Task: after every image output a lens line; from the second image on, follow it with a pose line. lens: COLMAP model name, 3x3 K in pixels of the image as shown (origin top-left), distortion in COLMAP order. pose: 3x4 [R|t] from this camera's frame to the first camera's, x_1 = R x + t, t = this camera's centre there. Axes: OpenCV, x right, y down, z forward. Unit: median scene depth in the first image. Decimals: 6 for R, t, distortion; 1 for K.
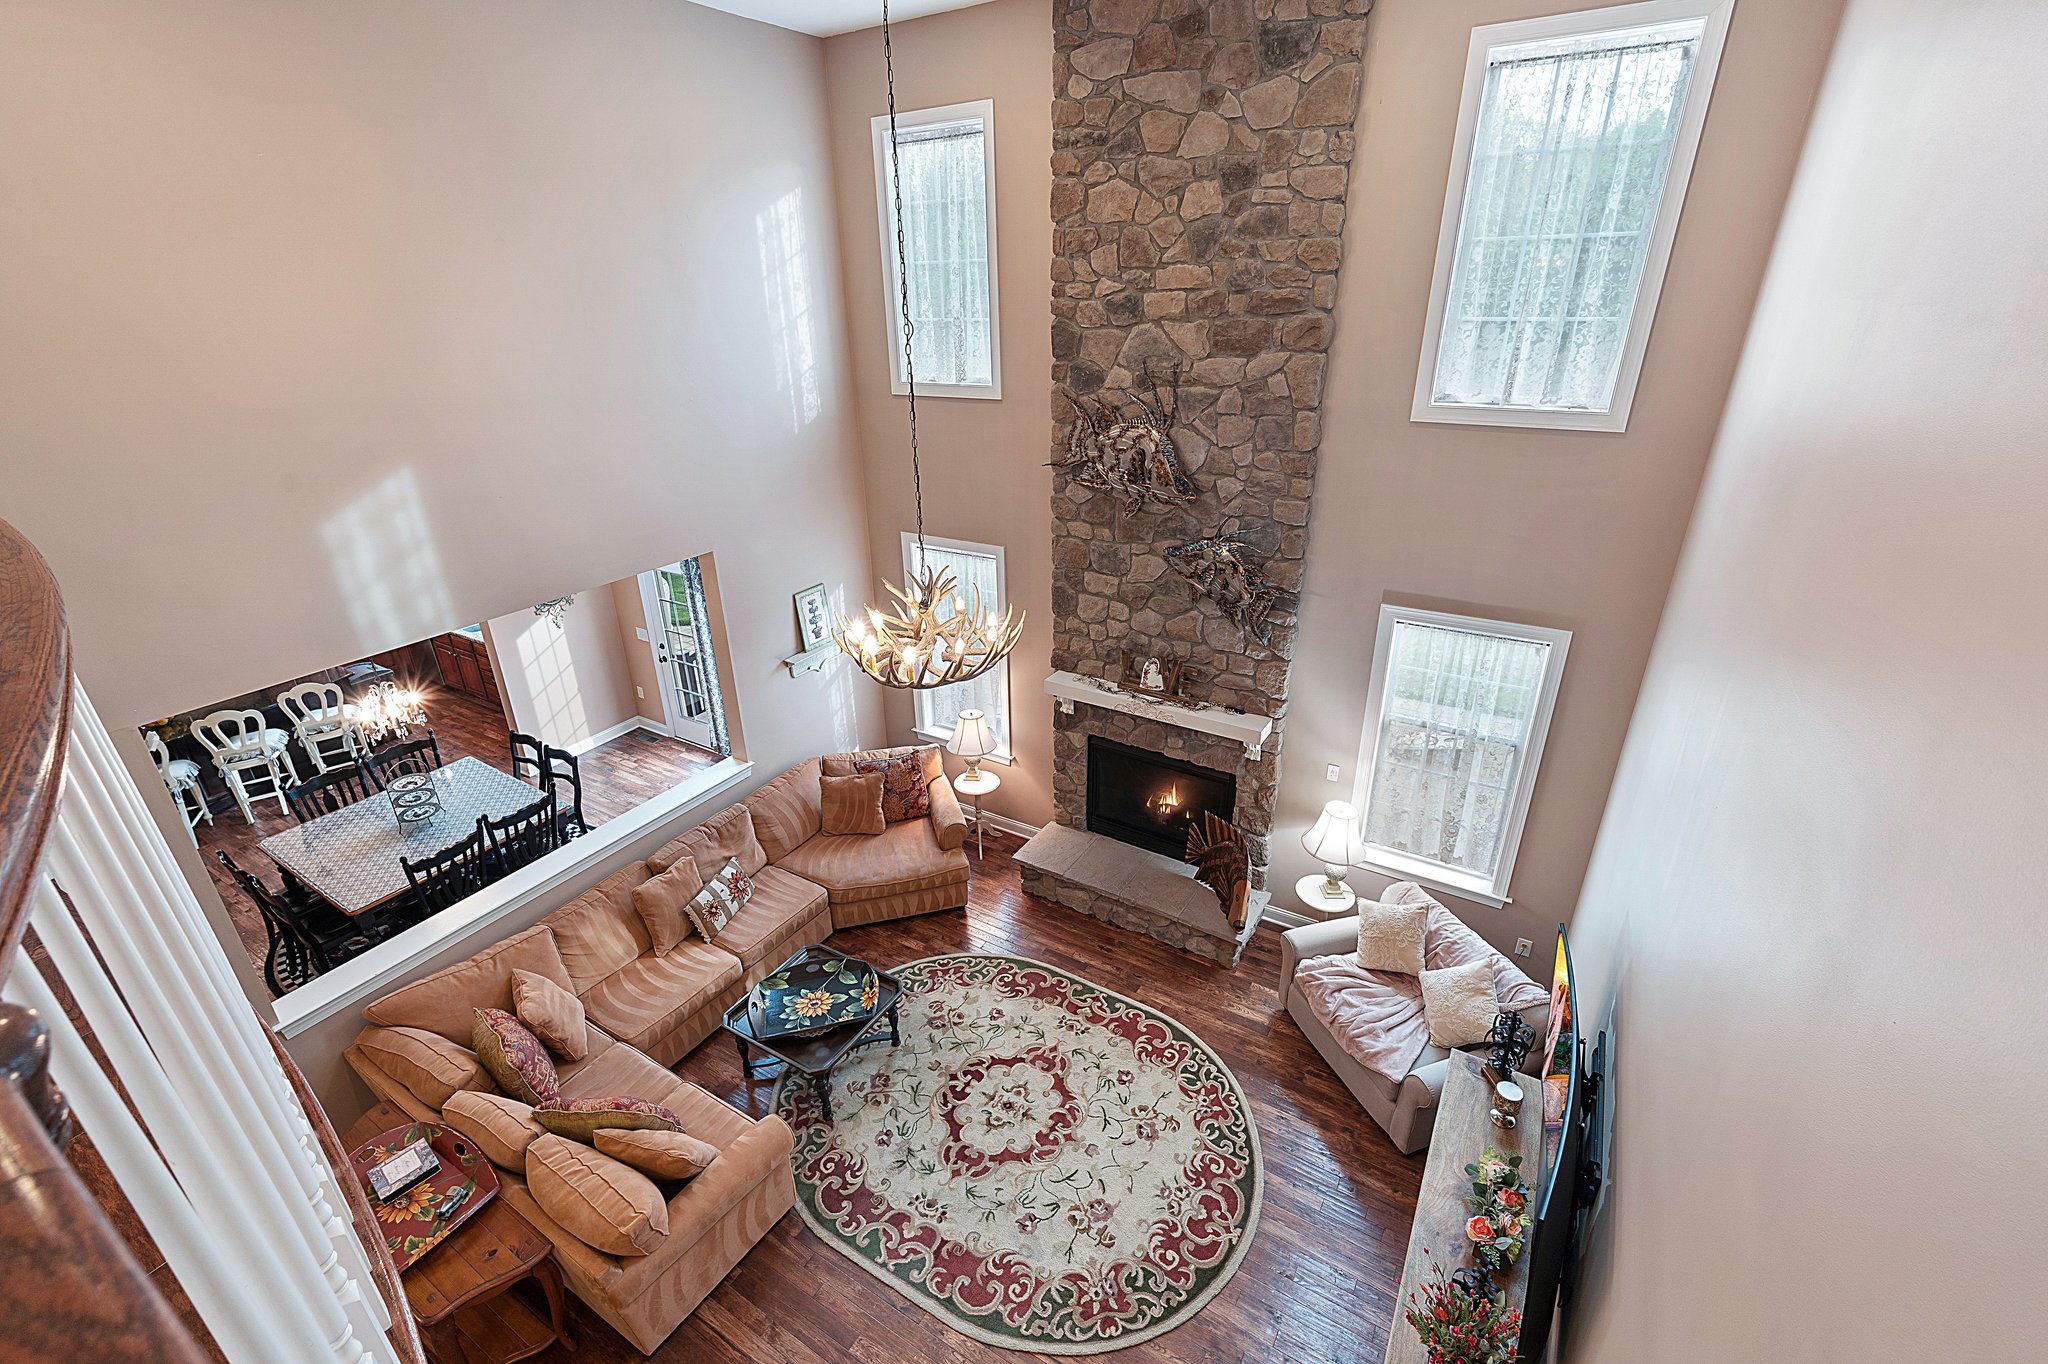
lens RADIAL K [[879.4, 0, 1022.2], [0, 879.4, 679.1], [0, 0, 1]] dist [0.002280, -0.001072]
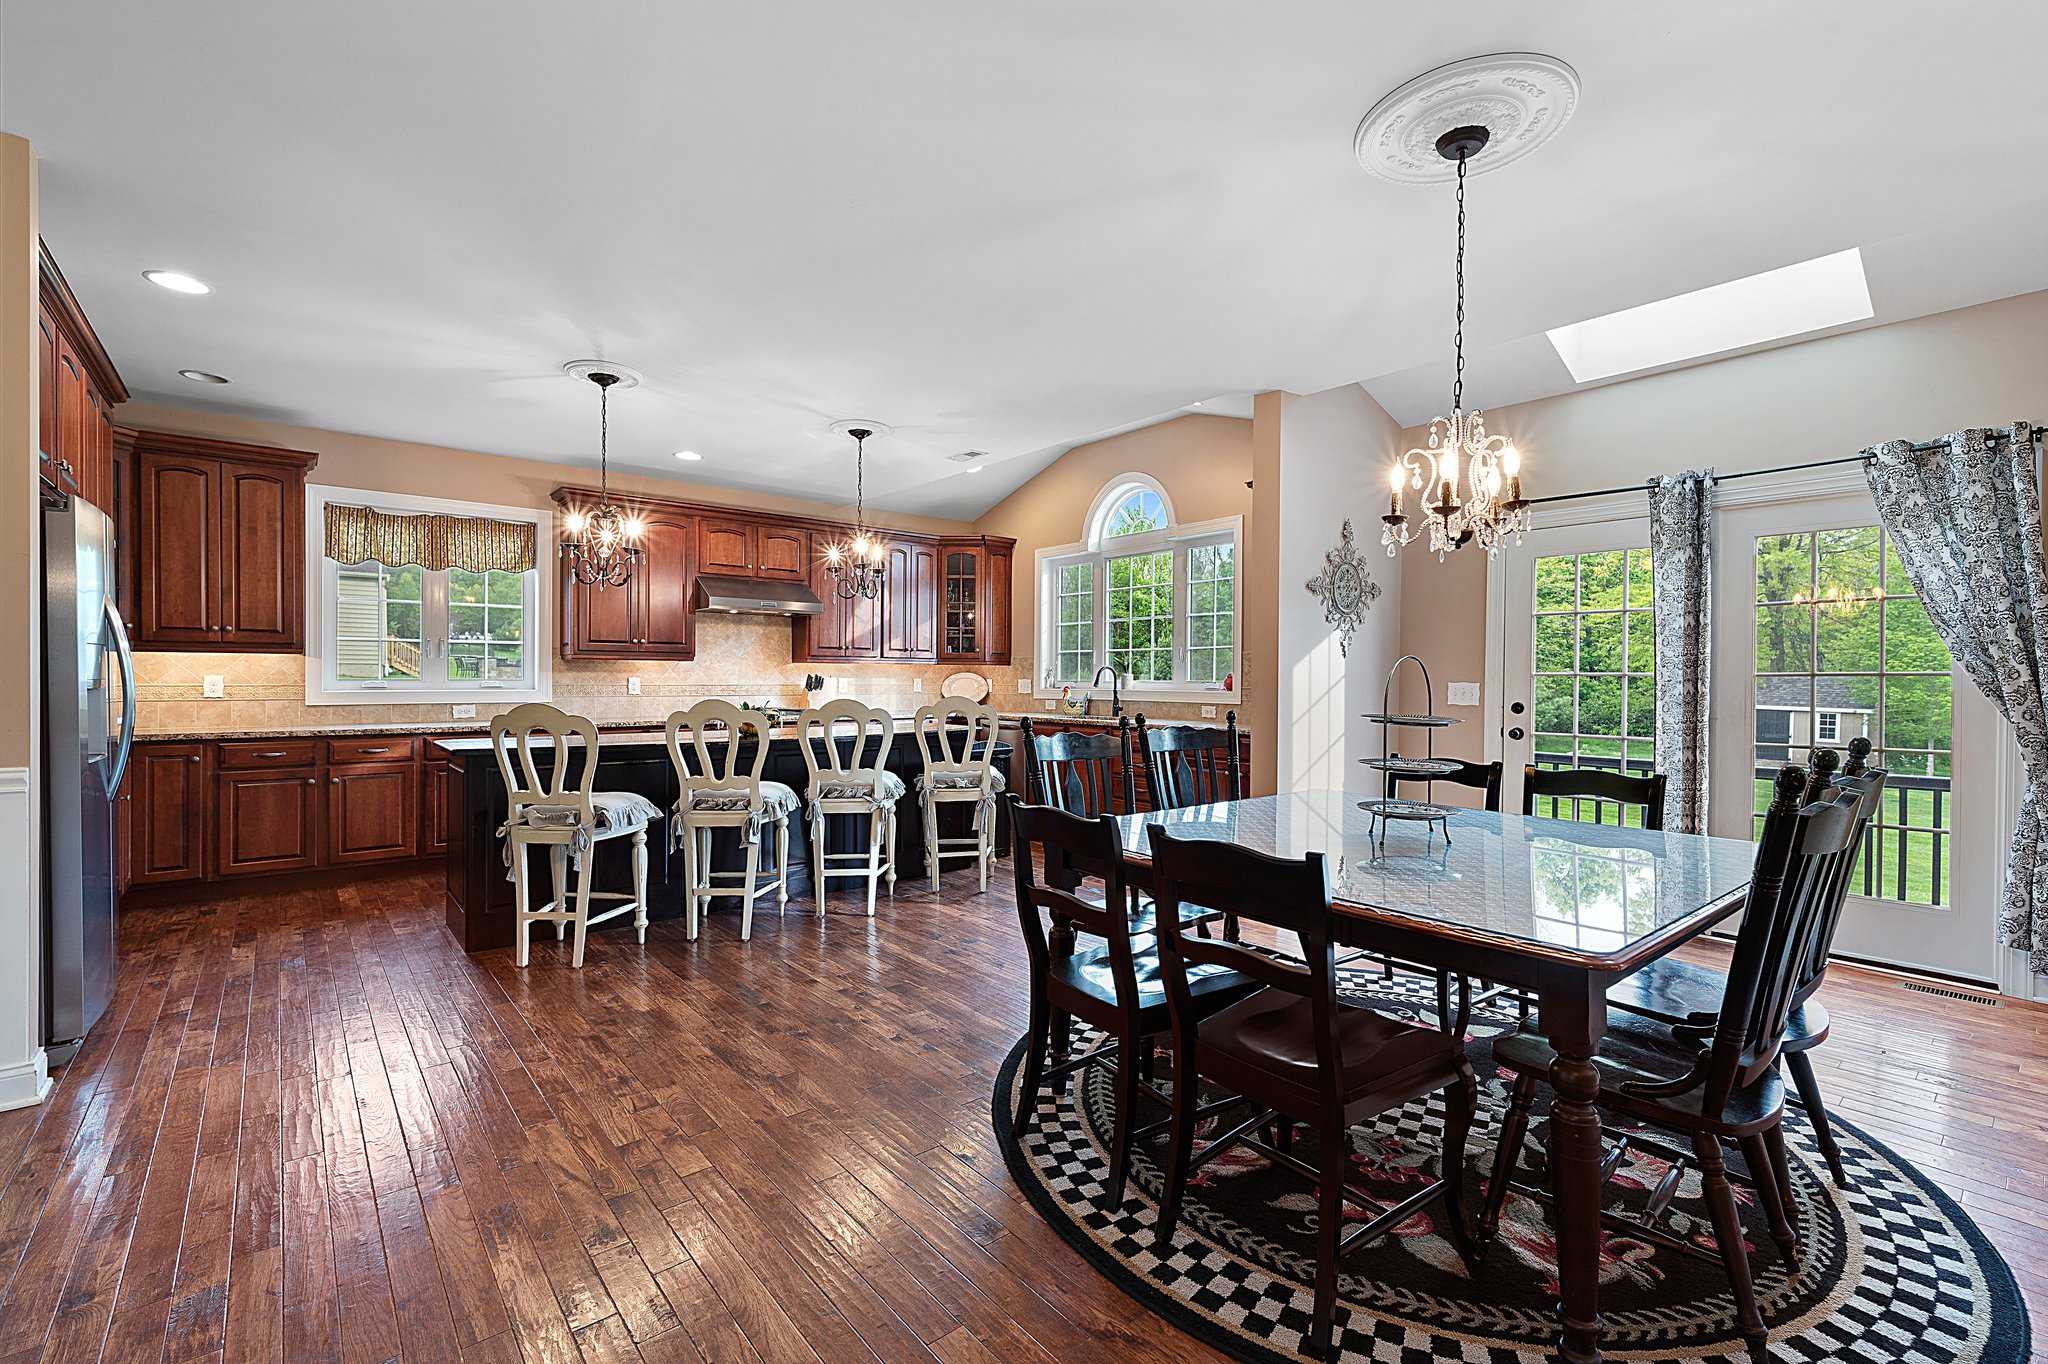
lens RADIAL K [[879.4, 0, 1022.2], [0, 879.4, 679.1], [0, 0, 1]] dist [0.002280, -0.001072]
pose [[0.949634, 0.023934, -0.312445, -0.895017], [-0.147487, 0.913874, -0.378262, 0.330861], [0.276482, 0.405292, 0.871376, 0.736491]]
